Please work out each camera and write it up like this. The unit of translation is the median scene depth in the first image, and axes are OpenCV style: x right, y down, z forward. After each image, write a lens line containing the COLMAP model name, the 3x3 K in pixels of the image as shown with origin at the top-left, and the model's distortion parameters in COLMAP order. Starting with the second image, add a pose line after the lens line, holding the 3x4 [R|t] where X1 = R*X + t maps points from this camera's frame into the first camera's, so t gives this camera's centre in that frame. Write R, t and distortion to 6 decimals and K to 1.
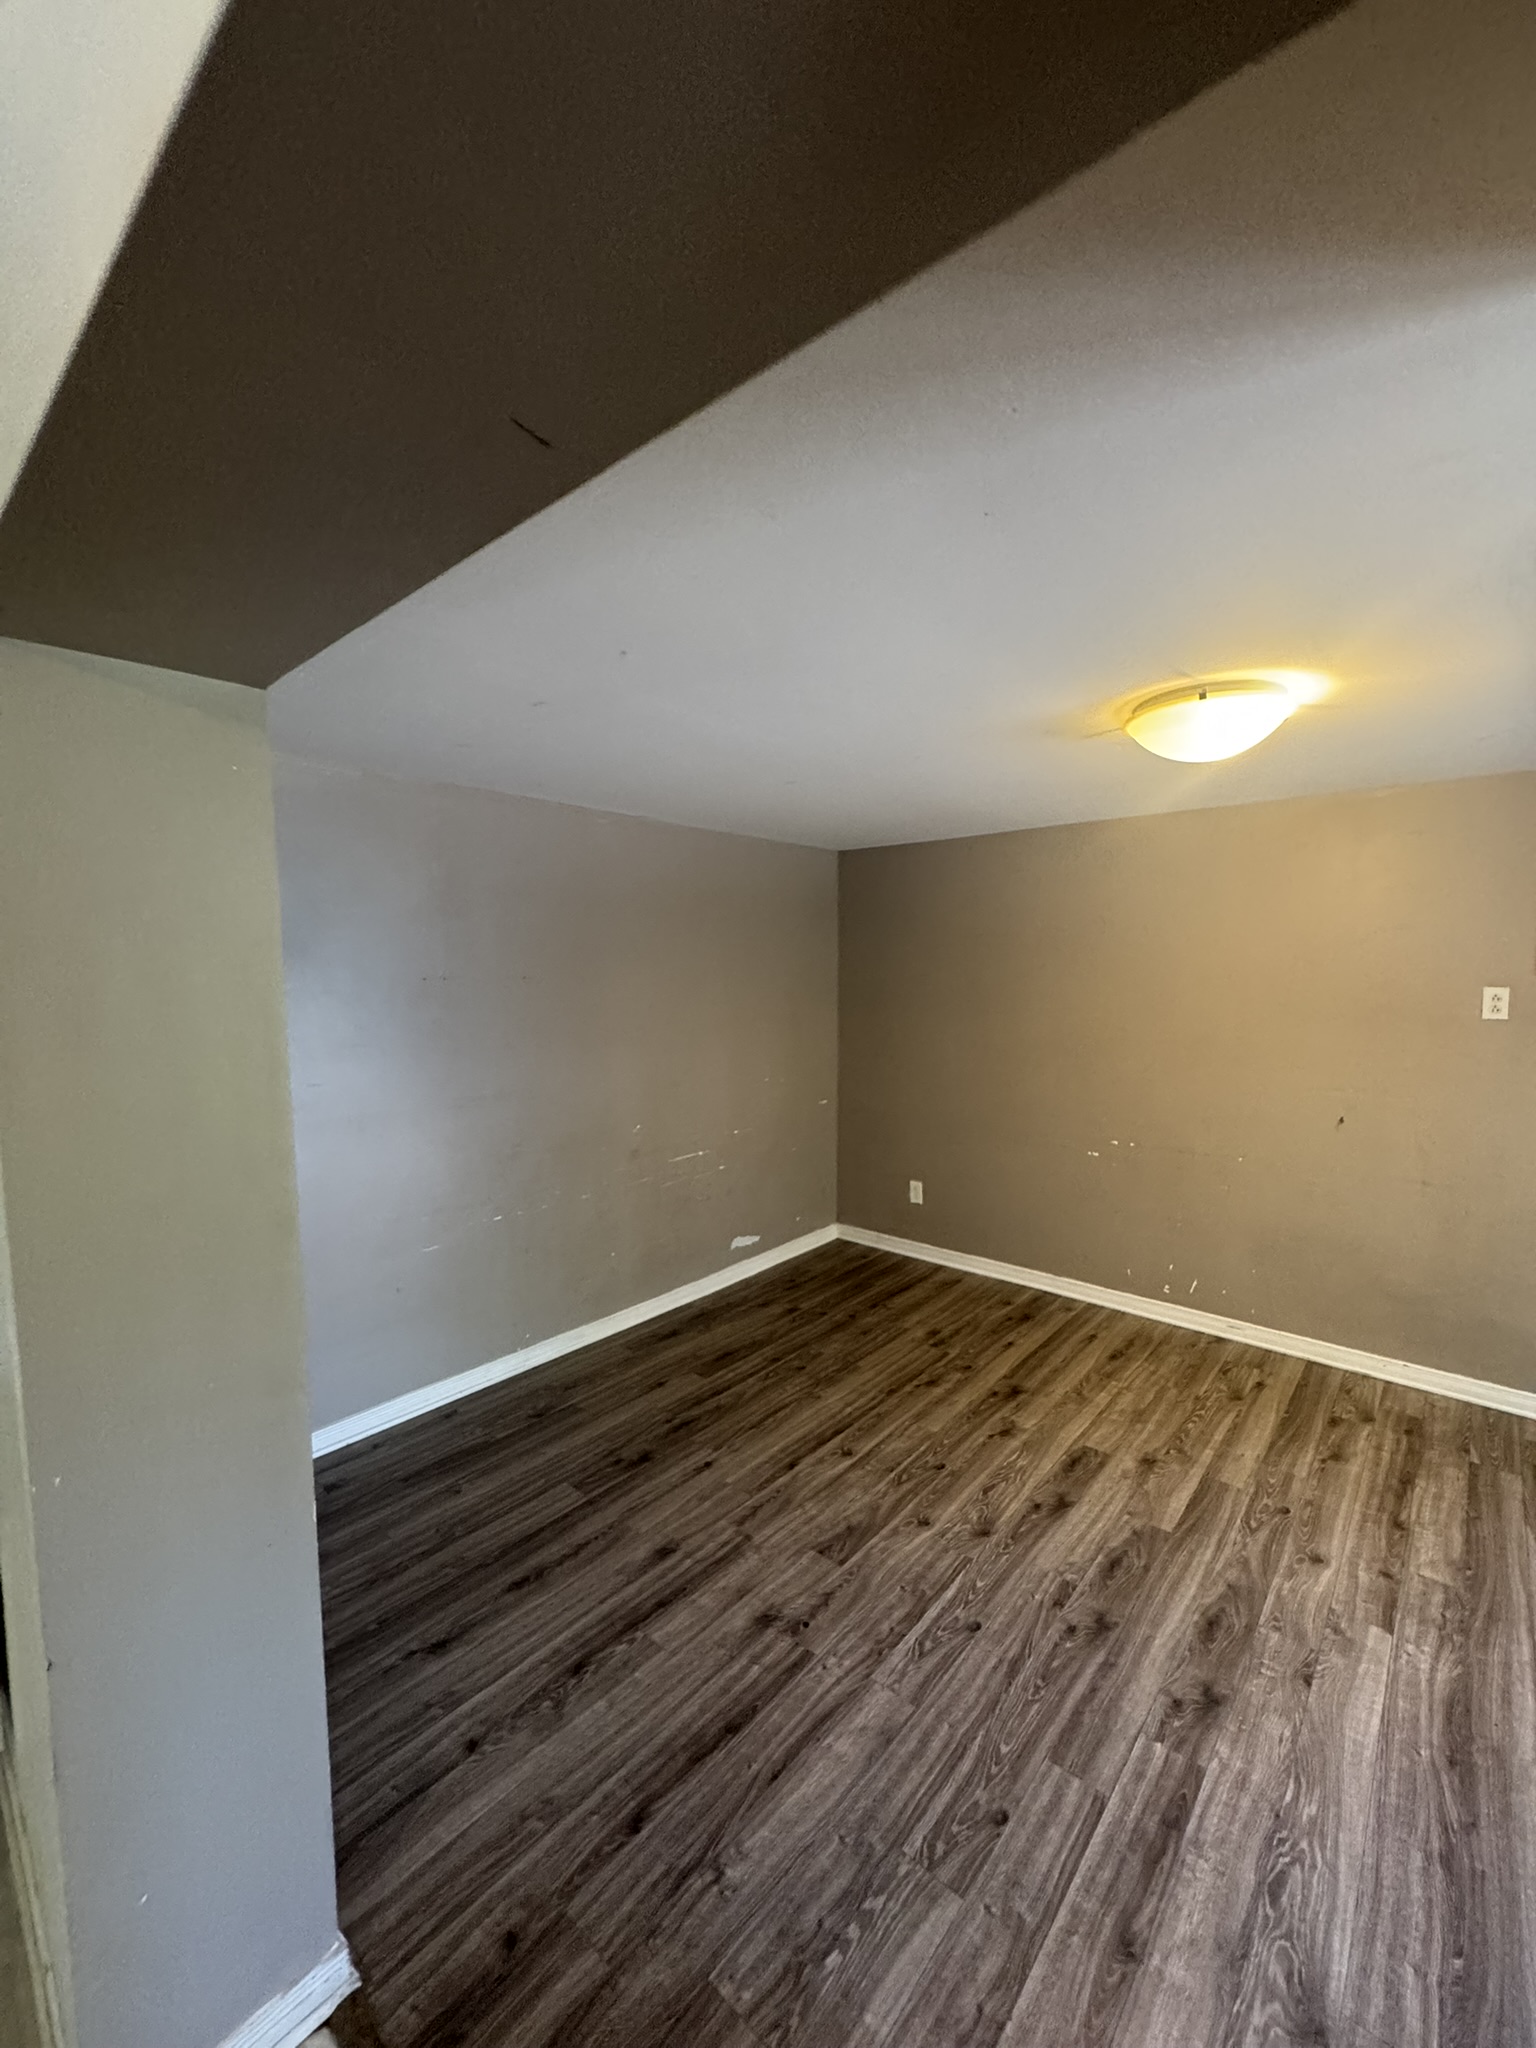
lens RADIAL K [[816.4, 0, 770.3], [0, 816.4, 1025.5], [0, 0, 1]] dist [0.000506, 0.000512]
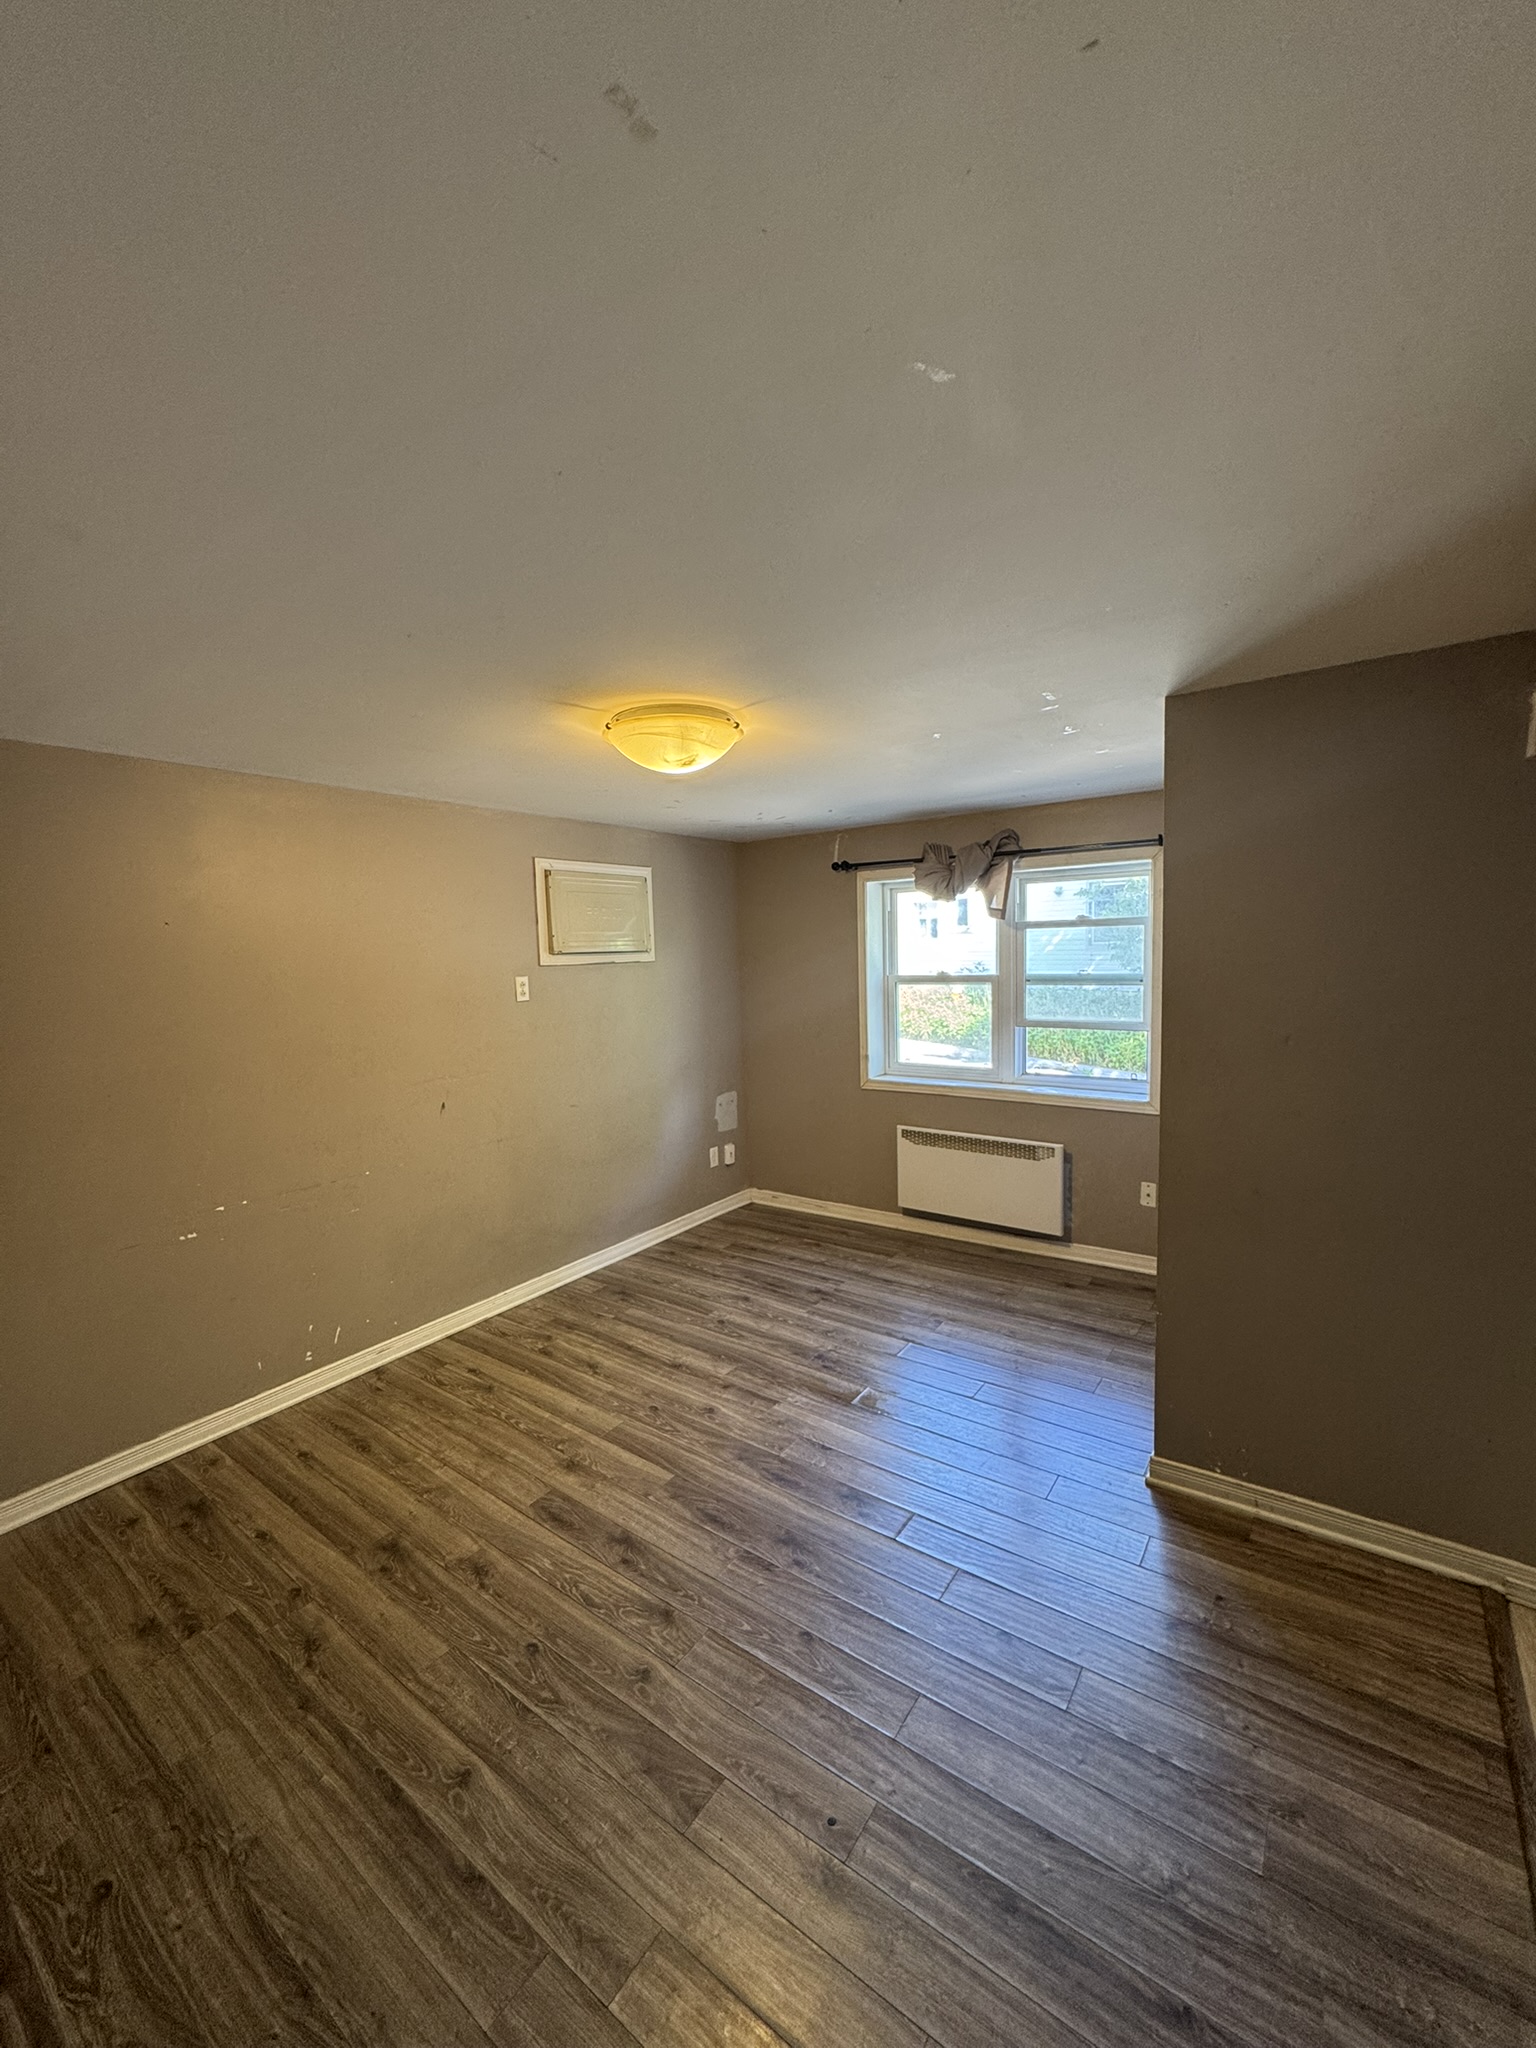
lens RADIAL K [[816.4, 0, 770.3], [0, 816.4, 1025.5], [0, 0, 1]] dist [0.000506, 0.000512]
pose [[-0.089637, -0.089394, 0.991955, -0.497610], [0.097508, 0.990392, 0.098064, -0.065080], [-0.991190, 0.105514, -0.080059, 0.805137]]
